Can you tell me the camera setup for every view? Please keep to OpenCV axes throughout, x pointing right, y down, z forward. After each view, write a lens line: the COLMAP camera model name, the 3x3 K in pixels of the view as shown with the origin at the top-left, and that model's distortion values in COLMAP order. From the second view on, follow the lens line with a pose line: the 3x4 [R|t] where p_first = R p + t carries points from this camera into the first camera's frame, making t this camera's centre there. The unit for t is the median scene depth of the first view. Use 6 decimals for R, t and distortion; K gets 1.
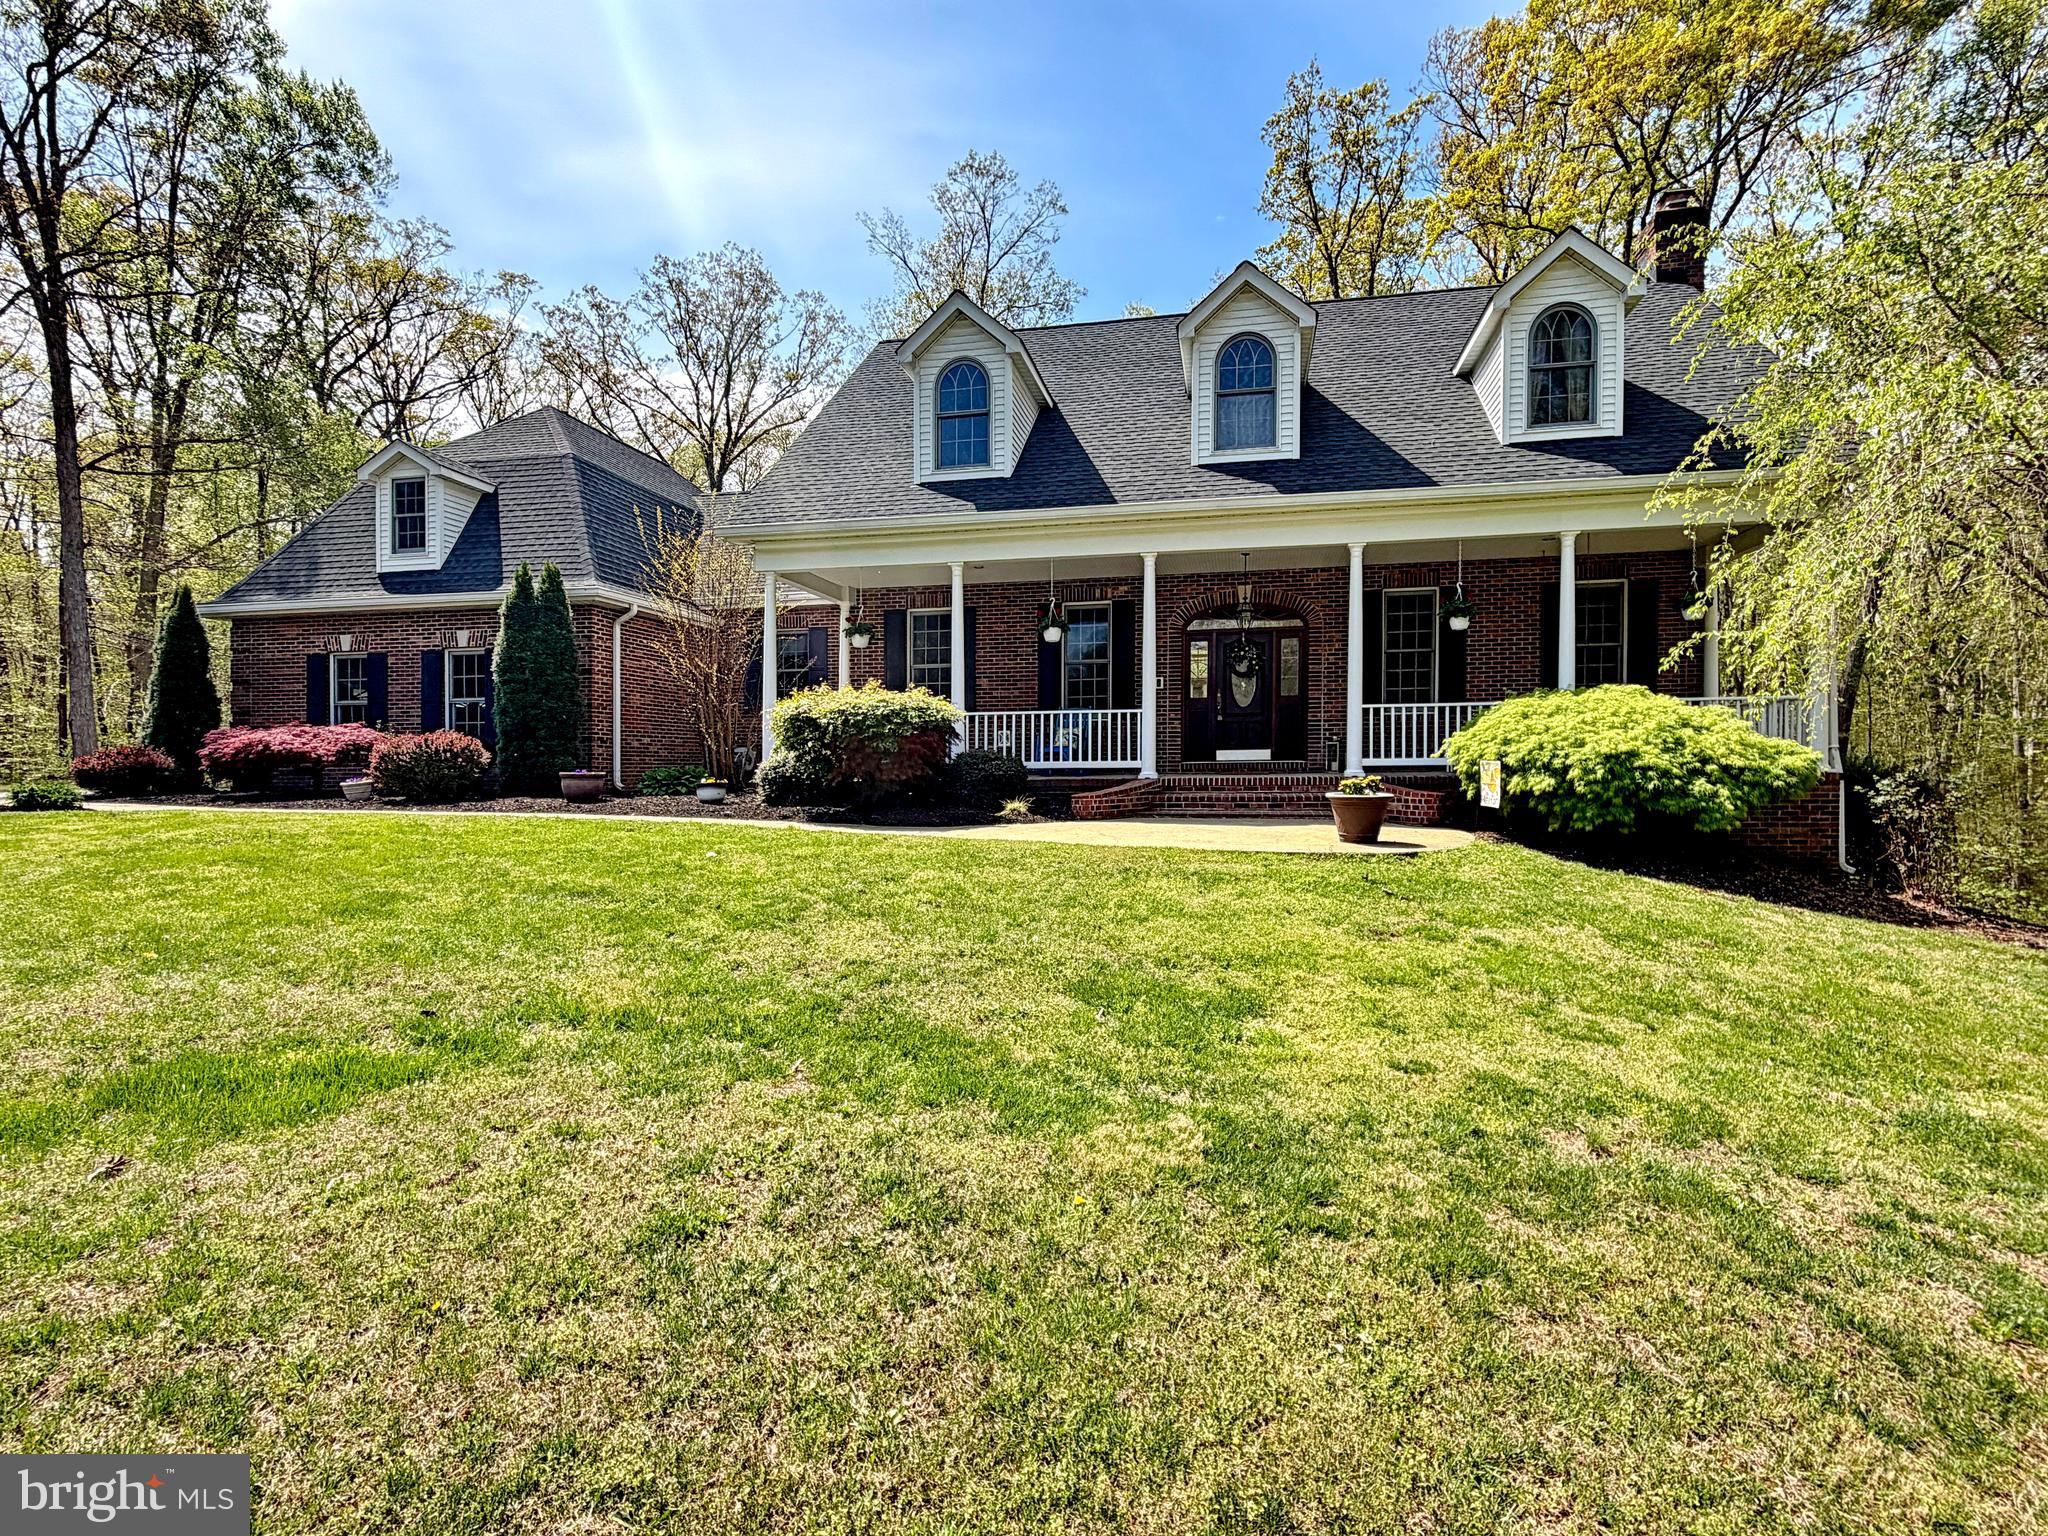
lens RADIAL K [[1061.6, 0, 1028.2], [0, 1061.6, 822.9], [0, 0, 1]] dist [-0.004493, -0.000842]
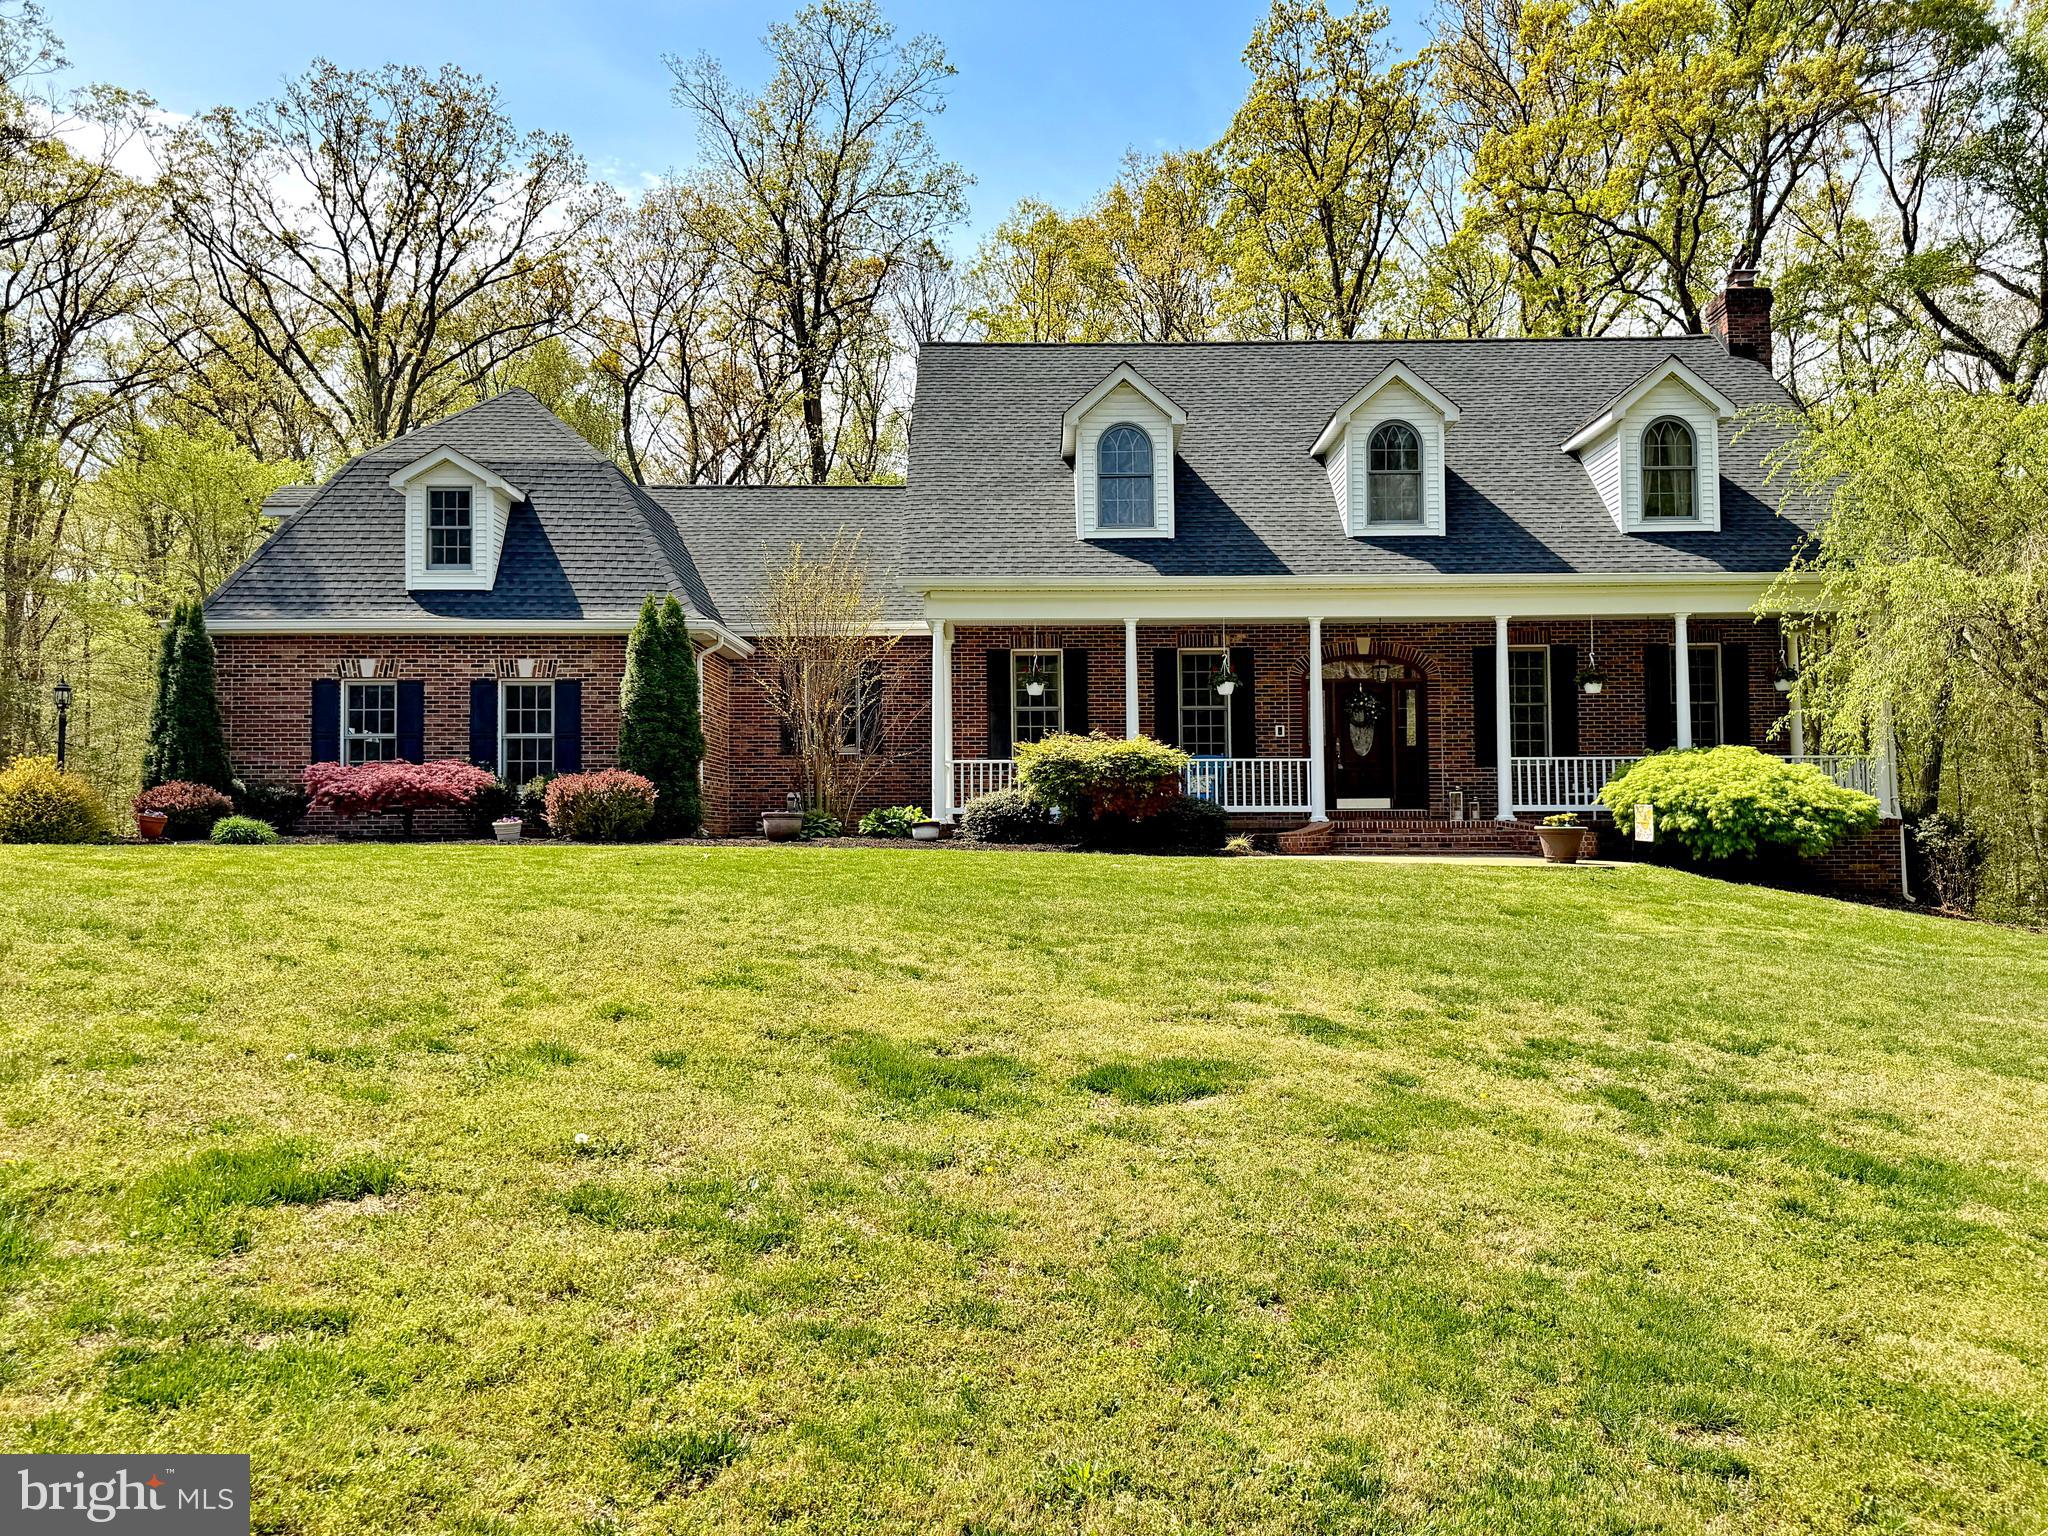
lens RADIAL K [[1744.8, 0, 1024.0], [0, 1744.8, 768.0], [0, 0, 1]] dist [0.143366, -0.338515]
pose [[0.985532, 0.012524, 0.169027, -0.510418], [0.003239, 0.995692, -0.092664, 0.071358], [-0.169459, 0.091871, 0.981246, -0.744917]]
